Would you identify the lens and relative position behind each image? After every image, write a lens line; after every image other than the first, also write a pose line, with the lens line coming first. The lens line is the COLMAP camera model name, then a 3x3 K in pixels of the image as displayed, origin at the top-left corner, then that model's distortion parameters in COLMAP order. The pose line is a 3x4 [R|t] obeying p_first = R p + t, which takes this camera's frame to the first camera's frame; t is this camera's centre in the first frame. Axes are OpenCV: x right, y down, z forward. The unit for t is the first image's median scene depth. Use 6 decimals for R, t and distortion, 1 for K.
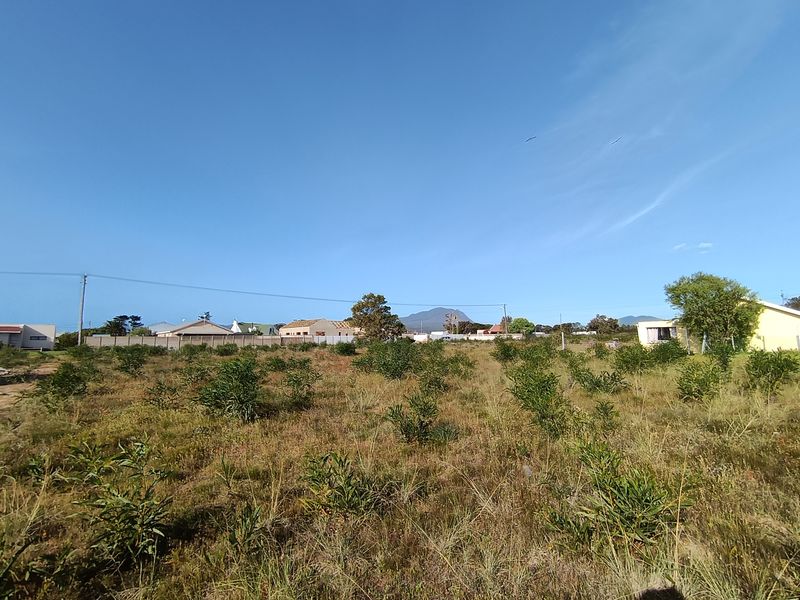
lens RADIAL K [[372.1, 0, 401.9], [0, 372.1, 301.1], [0, 0, 1]] dist [-0.003665, -0.000022]
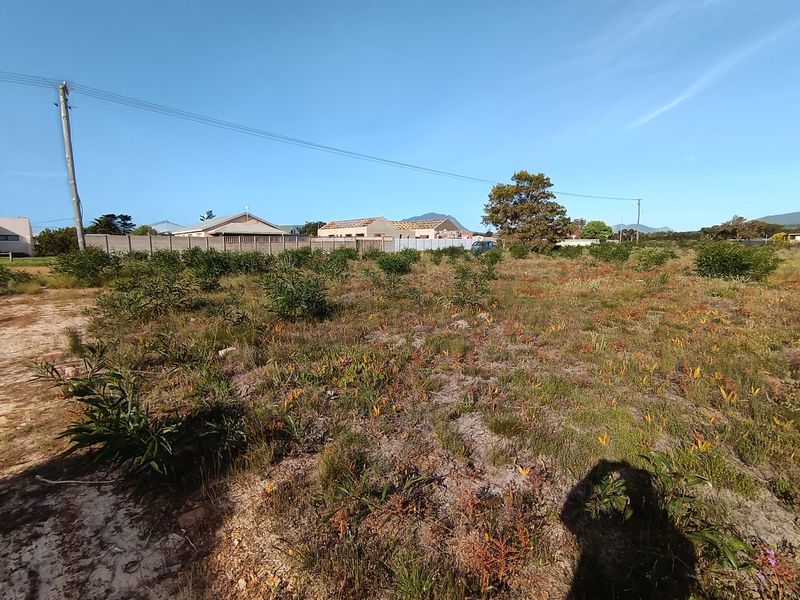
lens RADIAL K [[372.1, 0, 399.5], [0, 372.1, 300.0], [0, 0, 1]] dist [-0.003665, -0.000022]
pose [[0.999795, 0.006411, 0.019206, -0.188956], [-0.010956, 0.968978, 0.246903, 0.023703], [-0.017027, -0.247063, 0.968850, 0.207547]]
